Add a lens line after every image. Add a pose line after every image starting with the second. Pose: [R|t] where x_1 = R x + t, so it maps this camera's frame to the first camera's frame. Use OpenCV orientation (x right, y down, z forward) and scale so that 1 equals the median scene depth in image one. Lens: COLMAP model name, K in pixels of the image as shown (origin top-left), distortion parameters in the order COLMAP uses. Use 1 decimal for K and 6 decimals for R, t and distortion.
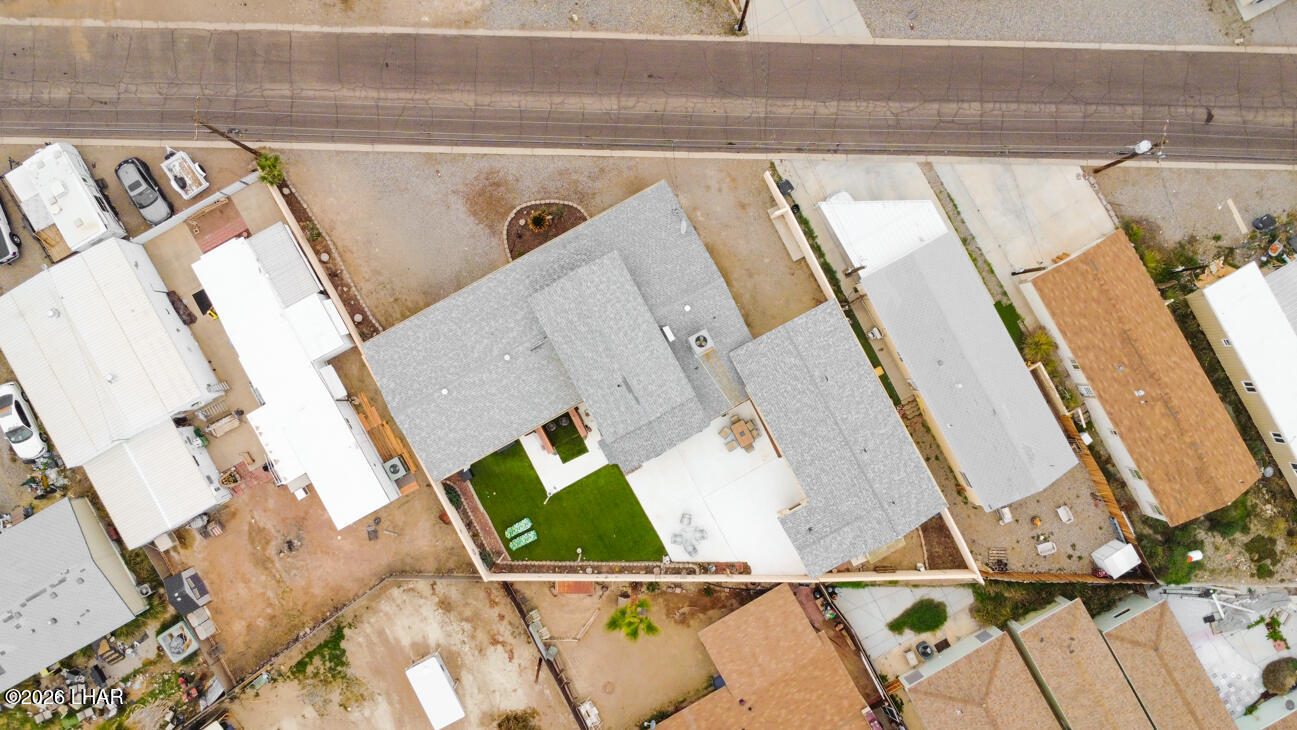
lens RADIAL K [[999.9, 0, 648.5], [0, 999.9, 365.0], [0, 0, 1]] dist [-0.004848, -0.000761]
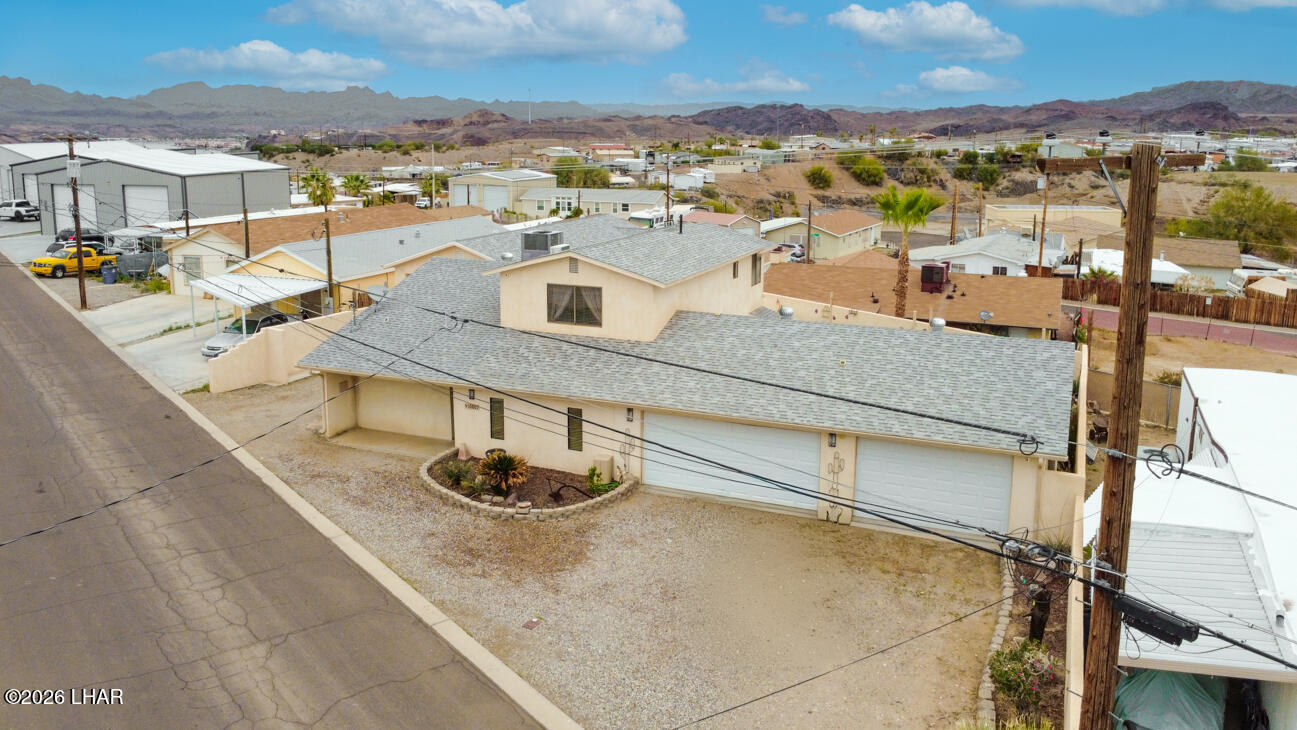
lens RADIAL K [[1009.0, 0, 648.5], [0, 1009.0, 369.4], [0, 0, 1]] dist [-0.009364, -0.001489]
pose [[-0.625064, -0.193999, 0.756082, -0.438993], [0.780534, -0.145554, 0.607932, -0.332786], [-0.007887, 0.970144, 0.242403, 0.845560]]
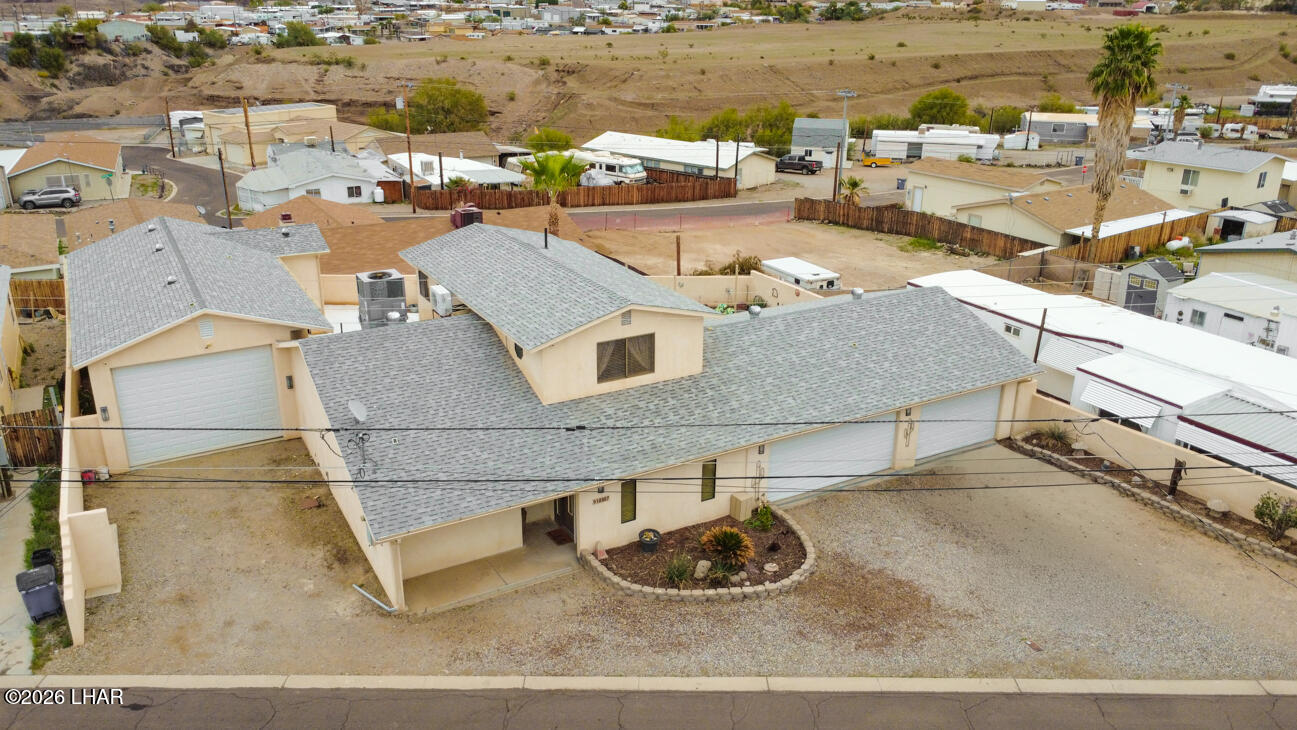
lens RADIAL K [[986.2, 0, 651.9], [0, 986.2, 368.3], [0, 0, 1]] dist [0.007266, 0.000317]
pose [[-0.999869, -0.004388, -0.015572, -0.072665], [-0.012976, -0.357415, 0.933855, -0.469271], [-0.009664, 0.933935, 0.357311, 0.782929]]
